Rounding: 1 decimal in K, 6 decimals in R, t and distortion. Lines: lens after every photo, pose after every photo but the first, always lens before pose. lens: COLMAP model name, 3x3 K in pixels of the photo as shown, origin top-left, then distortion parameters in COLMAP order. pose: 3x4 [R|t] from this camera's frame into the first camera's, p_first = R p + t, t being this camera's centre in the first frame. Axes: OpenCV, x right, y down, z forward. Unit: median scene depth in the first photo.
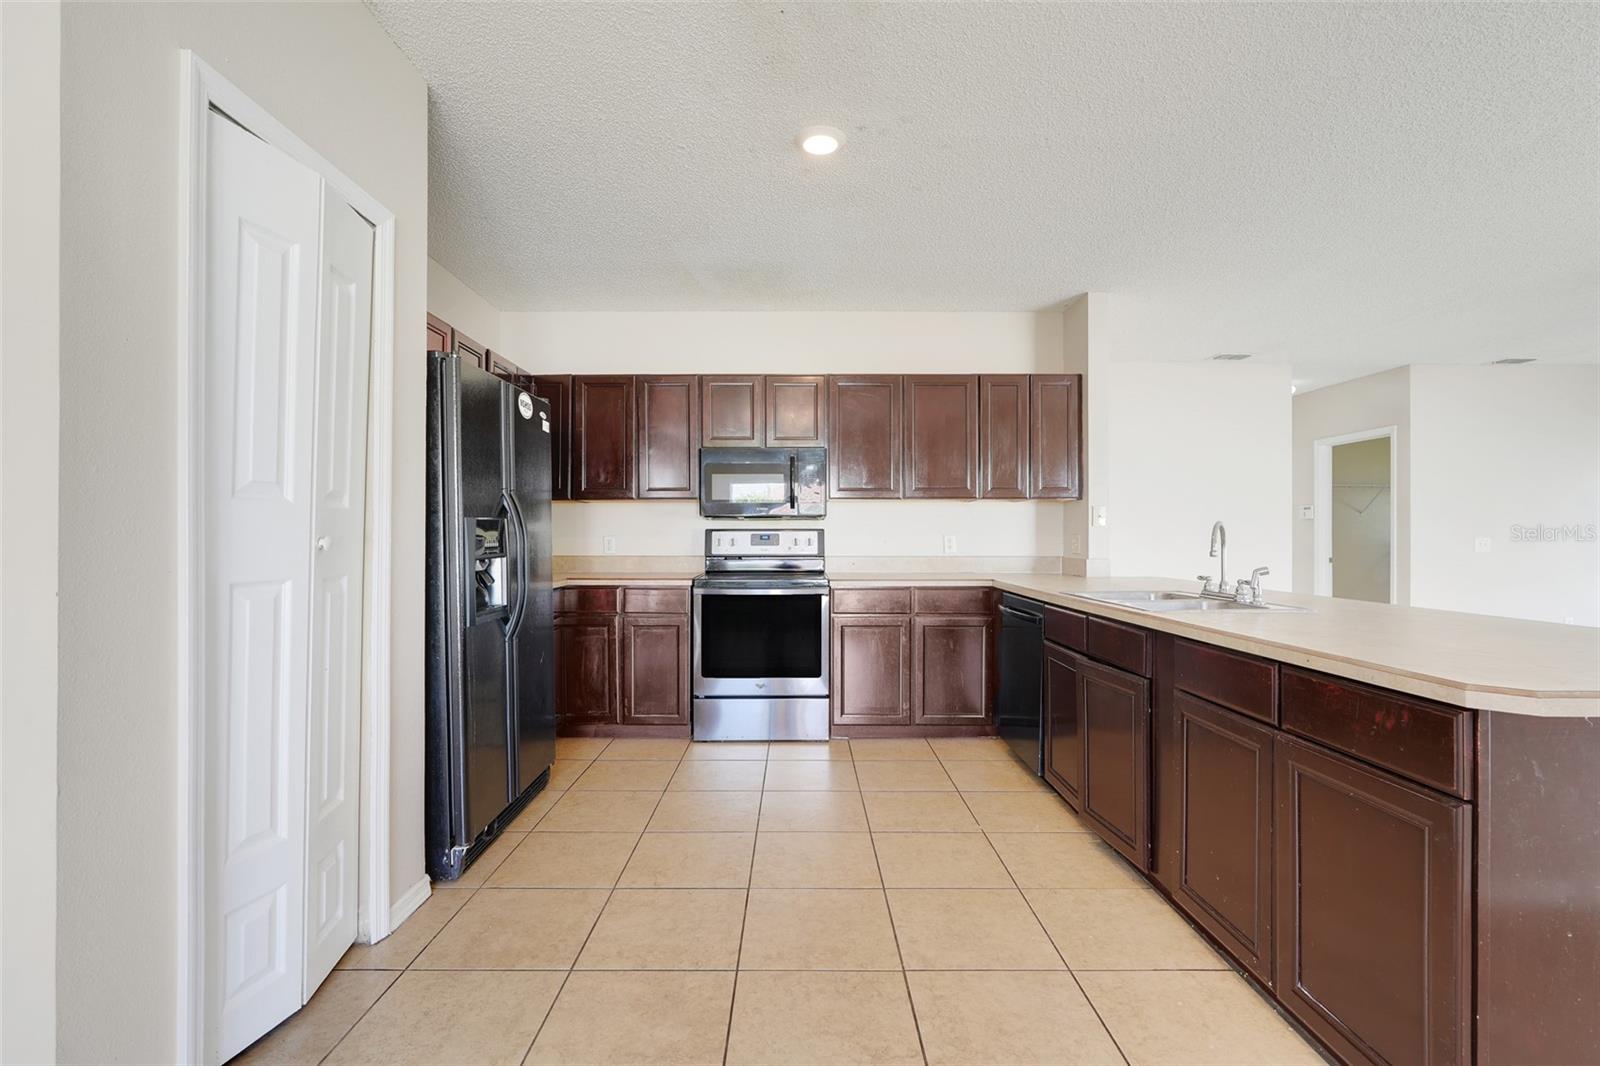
lens RADIAL K [[706.2, 0, 793.1], [0, 706.2, 532.3], [0, 0, 1]] dist [-0.001685, -0.000259]
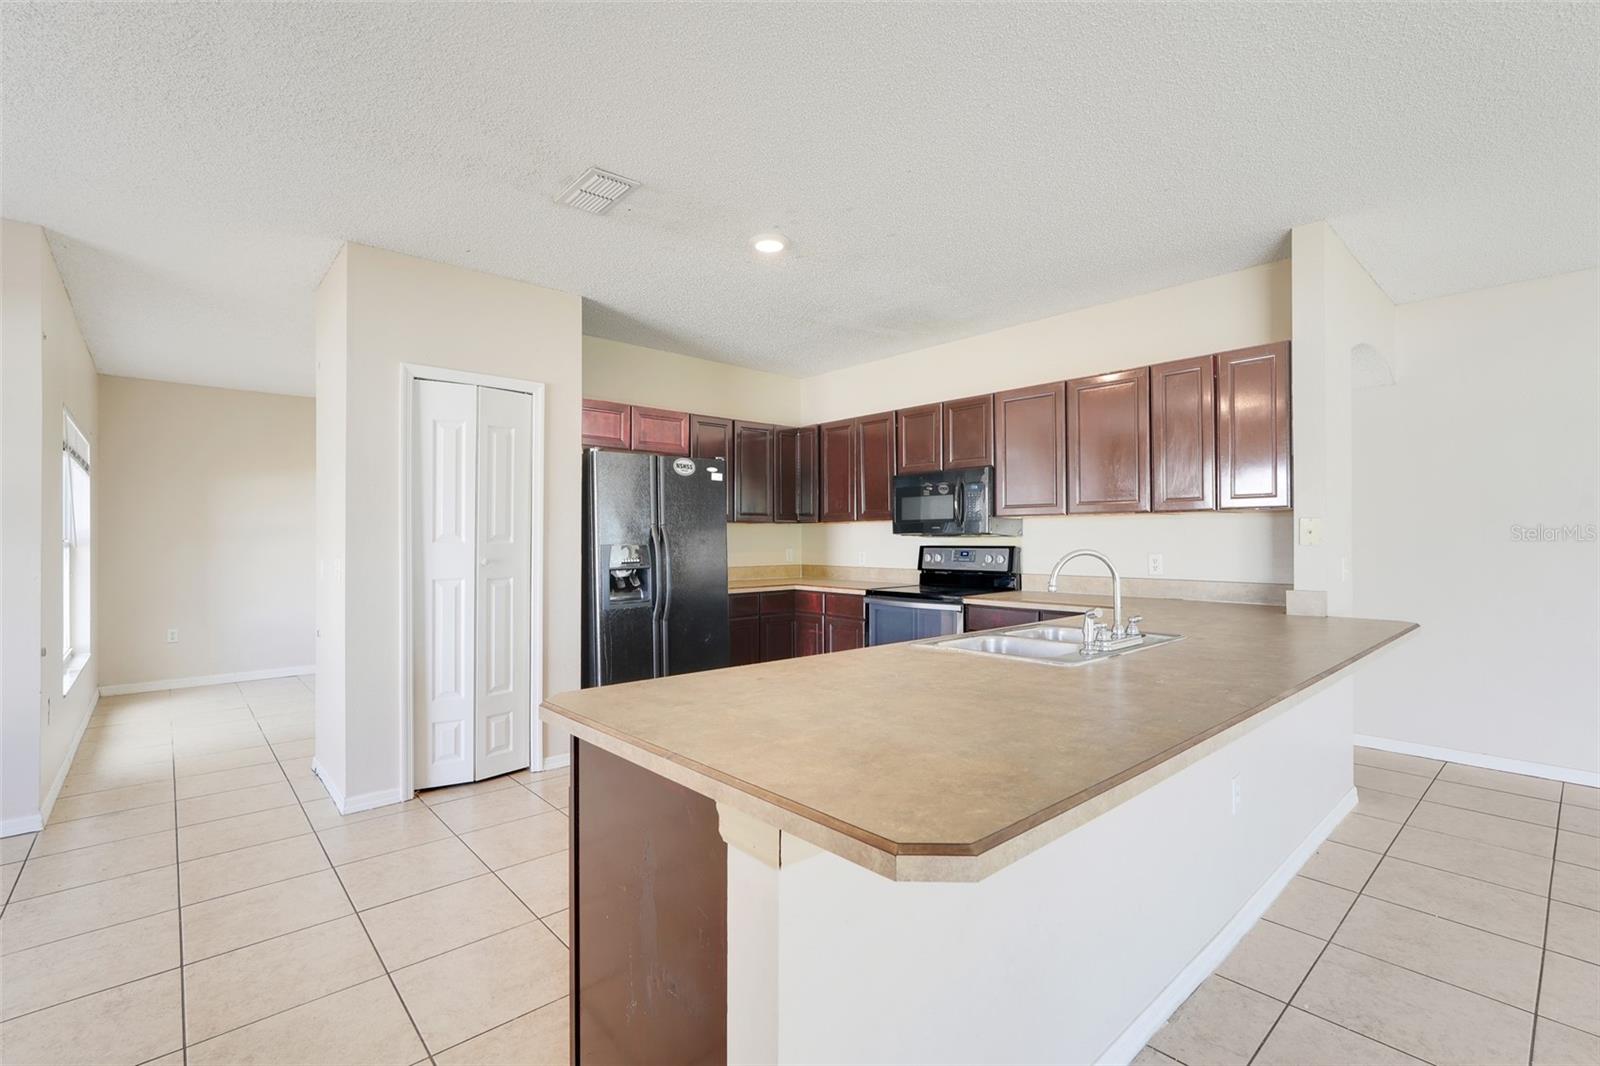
lens RADIAL K [[706.2, 0, 793.1], [0, 706.2, 532.3], [0, 0, 1]] dist [-0.001685, -0.000259]
pose [[0.672330, -0.009229, -0.740194, 0.599921], [0.006289, 0.999957, -0.006756, -0.020468], [0.740224, -0.000113, 0.672360, 0.113413]]
